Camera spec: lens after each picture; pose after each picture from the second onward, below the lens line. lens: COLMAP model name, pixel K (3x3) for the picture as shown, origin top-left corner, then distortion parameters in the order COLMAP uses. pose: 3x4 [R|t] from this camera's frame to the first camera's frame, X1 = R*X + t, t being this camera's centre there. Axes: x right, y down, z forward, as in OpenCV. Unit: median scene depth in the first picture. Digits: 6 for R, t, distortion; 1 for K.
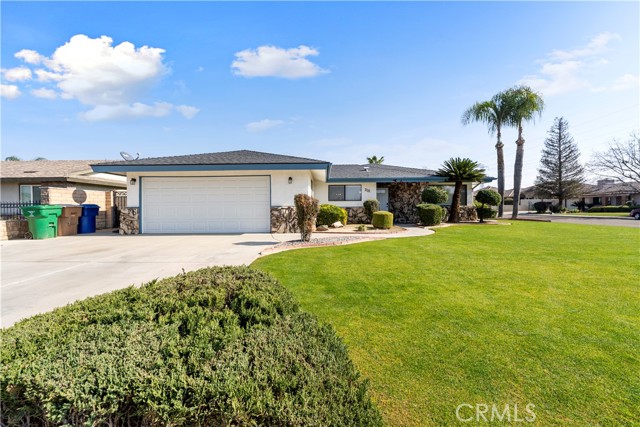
lens RADIAL K [[260.2, 0, 320.0], [0, 260.2, 213.5], [0, 0, 1]] dist [0.001725, -0.000127]
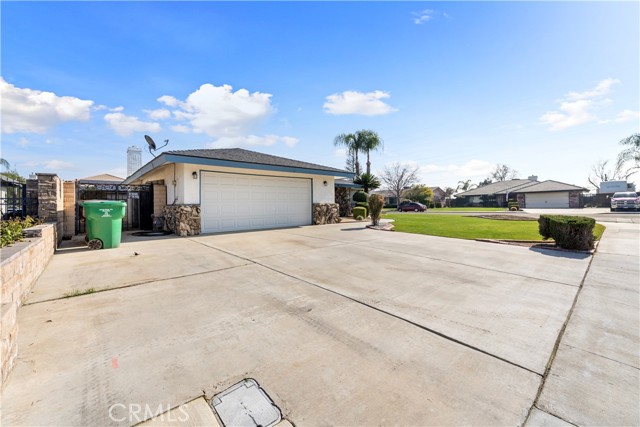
lens RADIAL K [[260.2, 0, 320.0], [0, 260.2, 213.5], [0, 0, 1]] dist [0.001725, -0.000127]
pose [[0.731417, -0.025105, 0.681468, -0.807738], [0.022592, 0.999666, 0.012579, 0.004629], [-0.681556, 0.006195, 0.731740, 0.052756]]
